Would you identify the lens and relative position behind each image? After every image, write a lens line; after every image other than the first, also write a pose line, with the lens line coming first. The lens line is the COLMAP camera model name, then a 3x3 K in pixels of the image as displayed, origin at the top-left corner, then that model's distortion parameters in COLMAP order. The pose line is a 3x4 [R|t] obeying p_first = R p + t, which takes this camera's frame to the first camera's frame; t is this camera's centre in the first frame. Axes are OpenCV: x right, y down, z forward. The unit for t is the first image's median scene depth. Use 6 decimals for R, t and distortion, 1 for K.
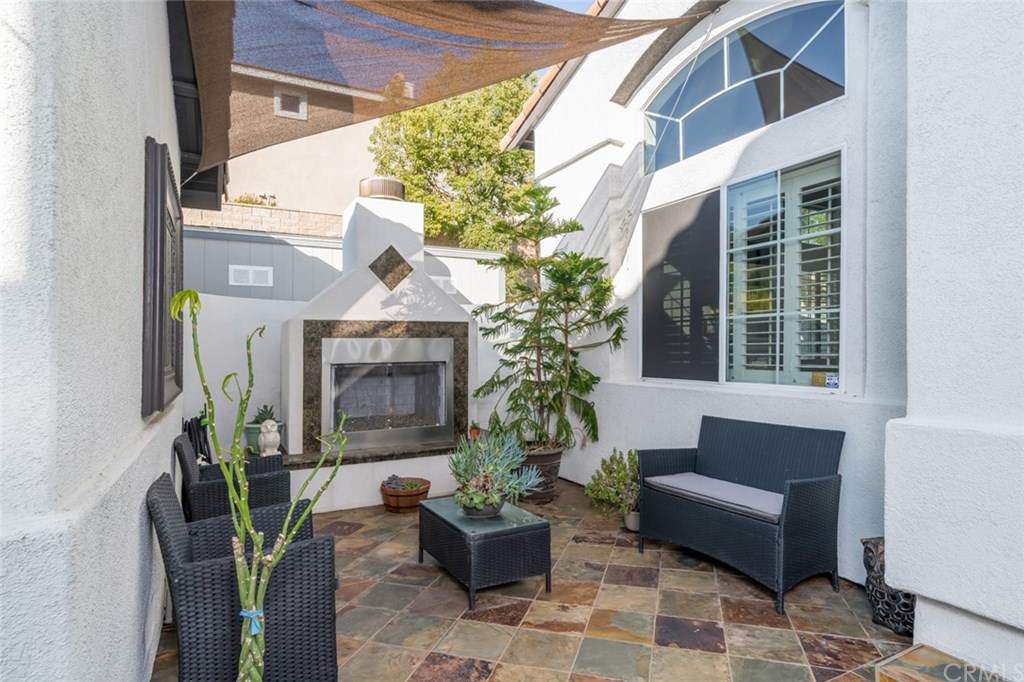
lens RADIAL K [[564.2, 0, 510.6], [0, 564.2, 344.7], [0, 0, 1]] dist [0.000494, 0.000093]
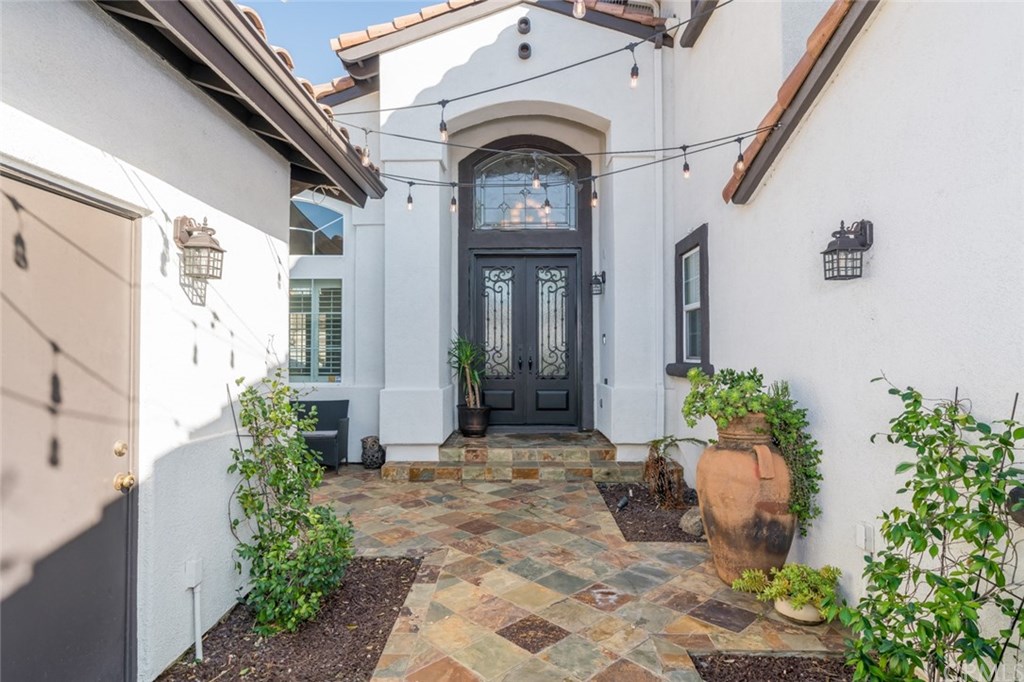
lens RADIAL K [[564.2, 0, 510.7], [0, 564.2, 344.7], [0, 0, 1]] dist [0.000494, 0.000093]
pose [[0.491492, 0.017742, 0.870701, -1.071161], [-0.000687, 0.999800, -0.019985, -0.030359], [-0.870882, 0.009224, 0.491406, -0.723822]]
